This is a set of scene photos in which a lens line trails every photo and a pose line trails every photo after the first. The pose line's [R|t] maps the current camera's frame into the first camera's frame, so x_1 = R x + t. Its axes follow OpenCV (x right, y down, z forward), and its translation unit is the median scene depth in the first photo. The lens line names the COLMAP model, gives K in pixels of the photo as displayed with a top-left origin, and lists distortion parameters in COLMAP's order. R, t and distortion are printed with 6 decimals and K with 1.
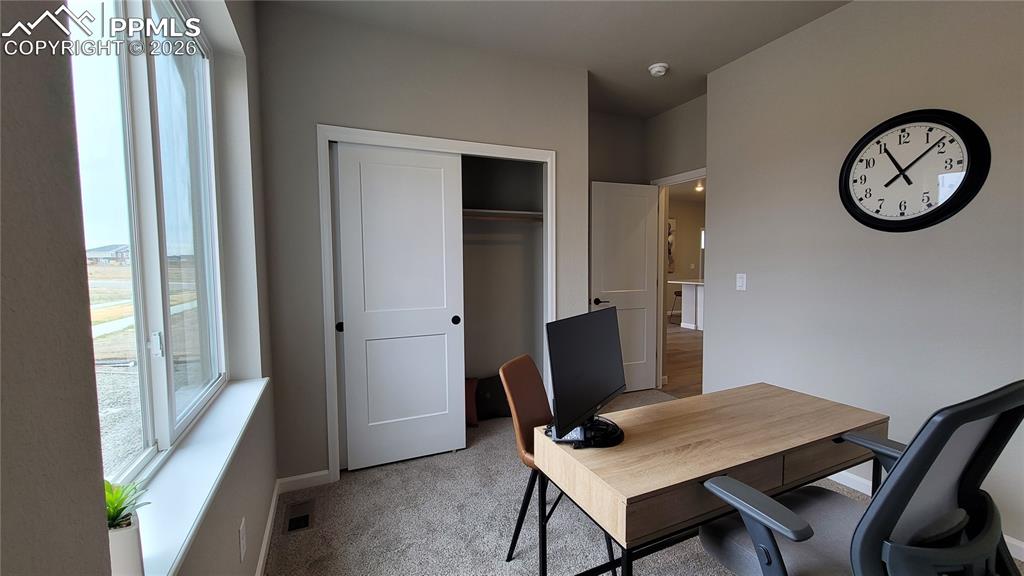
lens RADIAL K [[415.7, 0, 515.2], [0, 415.7, 288.6], [0, 0, 1]] dist [-0.001591, -0.000166]
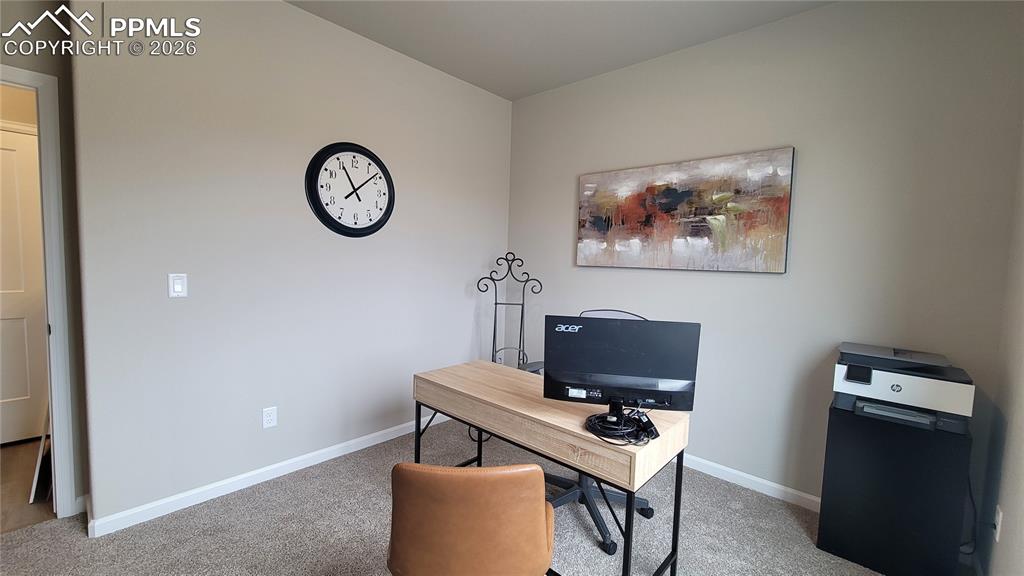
lens RADIAL K [[415.7, 0, 515.2], [0, 415.7, 288.6], [0, 0, 1]] dist [-0.001591, -0.000166]
pose [[-0.399889, -0.066167, 0.914172, -0.441719], [0.029661, 0.995934, 0.085059, -0.073701], [-0.916084, 0.061130, -0.396300, 1.065494]]
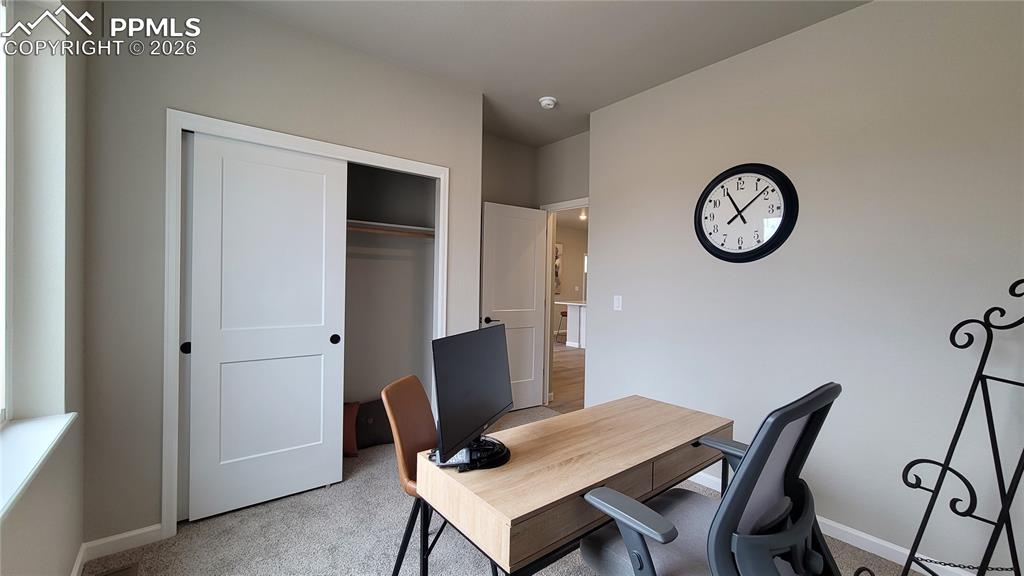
lens RADIAL K [[415.7, 0, 515.2], [0, 415.7, 288.6], [0, 0, 1]] dist [-0.001591, -0.000166]
pose [[0.967154, 0.025680, 0.252889, 0.008428], [-0.013807, 0.998722, -0.048615, 0.004612], [-0.253814, 0.043527, 0.966273, 0.015071]]
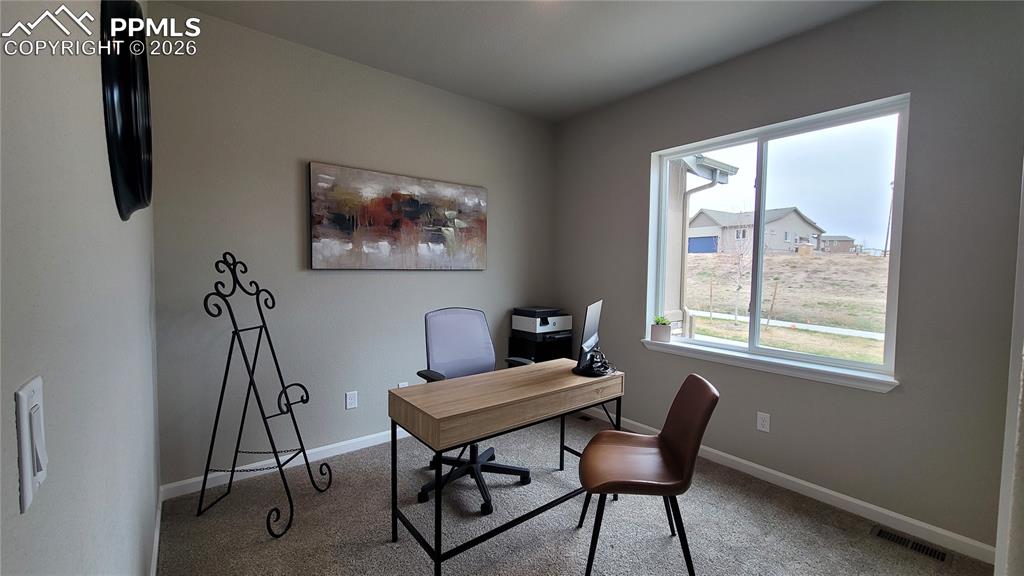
lens RADIAL K [[415.7, 0, 515.2], [0, 415.7, 288.6], [0, 0, 1]] dist [-0.001591, -0.000166]
pose [[-0.968253, 0.011280, -0.249716, 0.589117], [-0.017431, 0.993503, 0.112465, -0.116169], [0.249362, 0.113247, -0.961766, 1.639333]]
